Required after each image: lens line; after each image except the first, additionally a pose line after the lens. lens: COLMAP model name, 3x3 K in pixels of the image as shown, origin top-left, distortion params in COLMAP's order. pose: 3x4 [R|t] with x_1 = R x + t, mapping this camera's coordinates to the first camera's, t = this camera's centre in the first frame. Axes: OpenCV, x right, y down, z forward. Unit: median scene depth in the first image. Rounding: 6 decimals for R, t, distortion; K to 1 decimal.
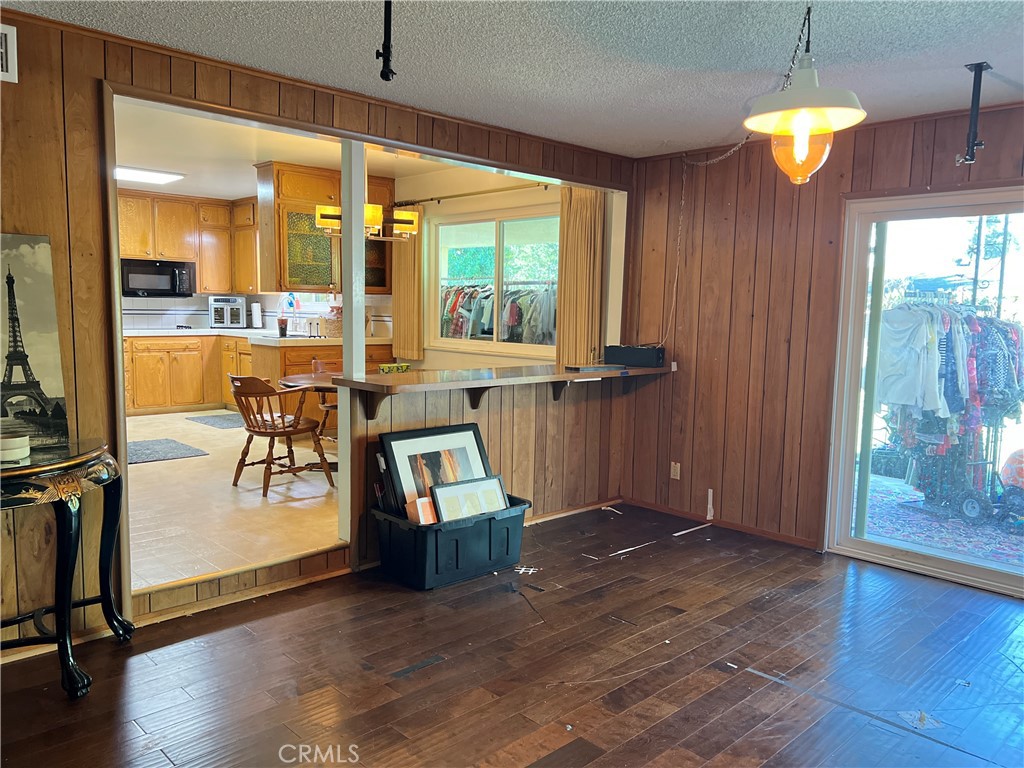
lens RADIAL K [[771.3, 0, 516.3], [0, 771.3, 383.4], [0, 0, 1]] dist [0.062050, -0.077541]
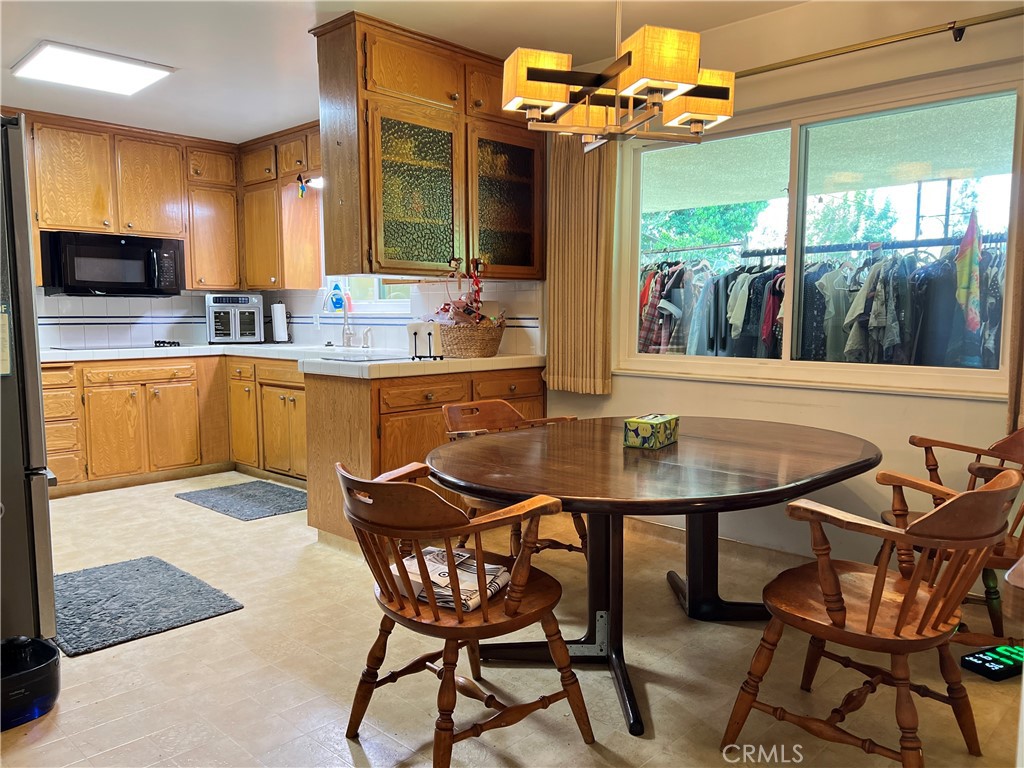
lens RADIAL K [[771.3, 0, 520.9], [0, 771.3, 385.6], [0, 0, 1]] dist [0.062050, -0.077541]
pose [[0.998657, -0.022355, 0.046742, -0.205775], [0.022623, 0.999731, -0.005205, -0.034057], [-0.046613, 0.006255, 0.998893, 0.429678]]
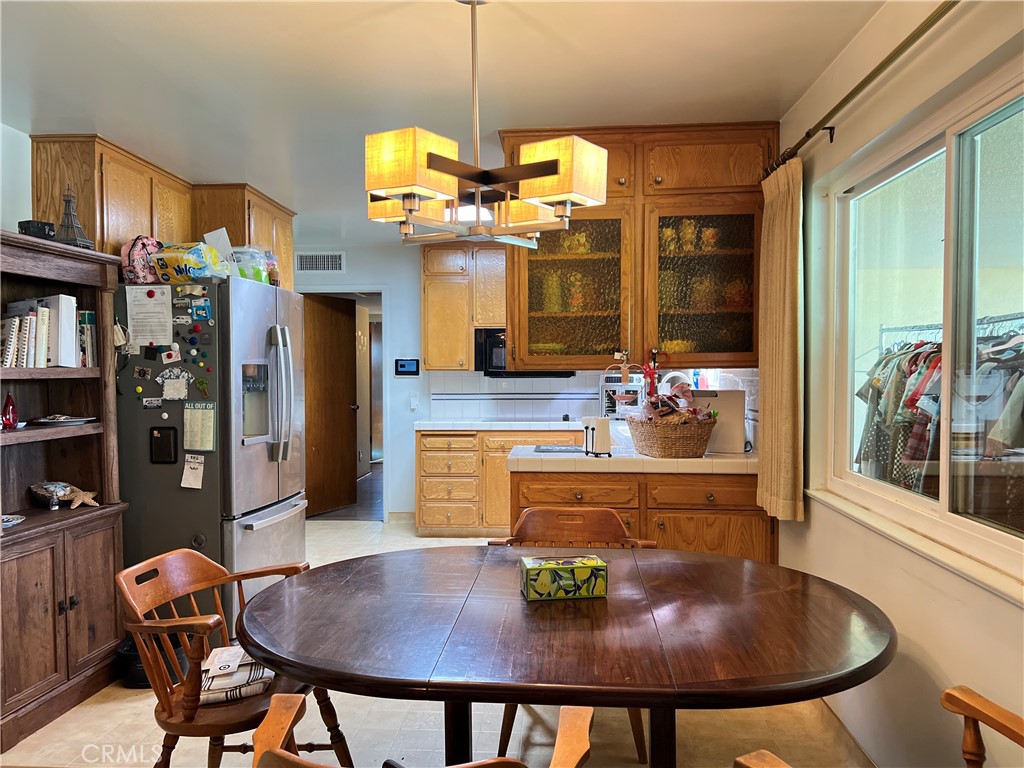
lens RADIAL K [[771.3, 0, 522.6], [0, 771.3, 383.8], [0, 0, 1]] dist [0.062050, -0.077541]
pose [[0.683052, -0.006289, -0.730343, 0.080586], [-0.056540, 0.996507, -0.061460, -0.068036], [0.728178, 0.083274, 0.680310, 0.574289]]
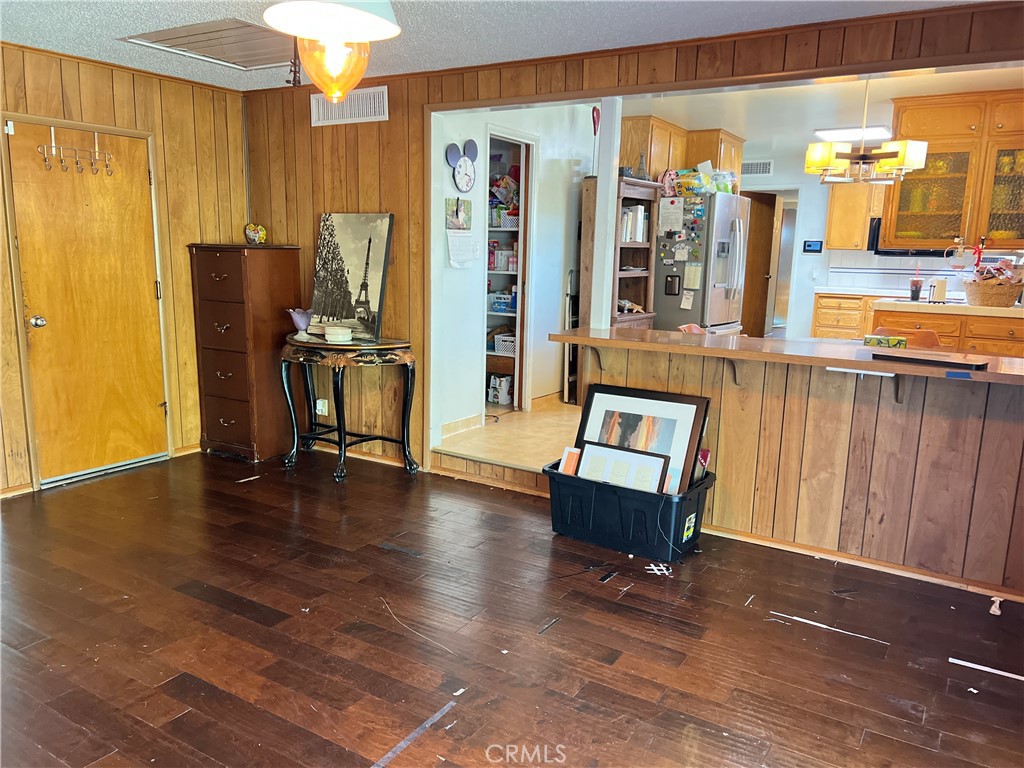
lens RADIAL K [[771.3, 0, 511.9], [0, 771.3, 391.7], [0, 0, 1]] dist [0.062050, -0.077541]
pose [[0.243055, 0.166585, -0.955601, 0.421459], [-0.113320, 0.983274, 0.142587, -0.031655], [0.963371, 0.073633, 0.257867, 0.333846]]
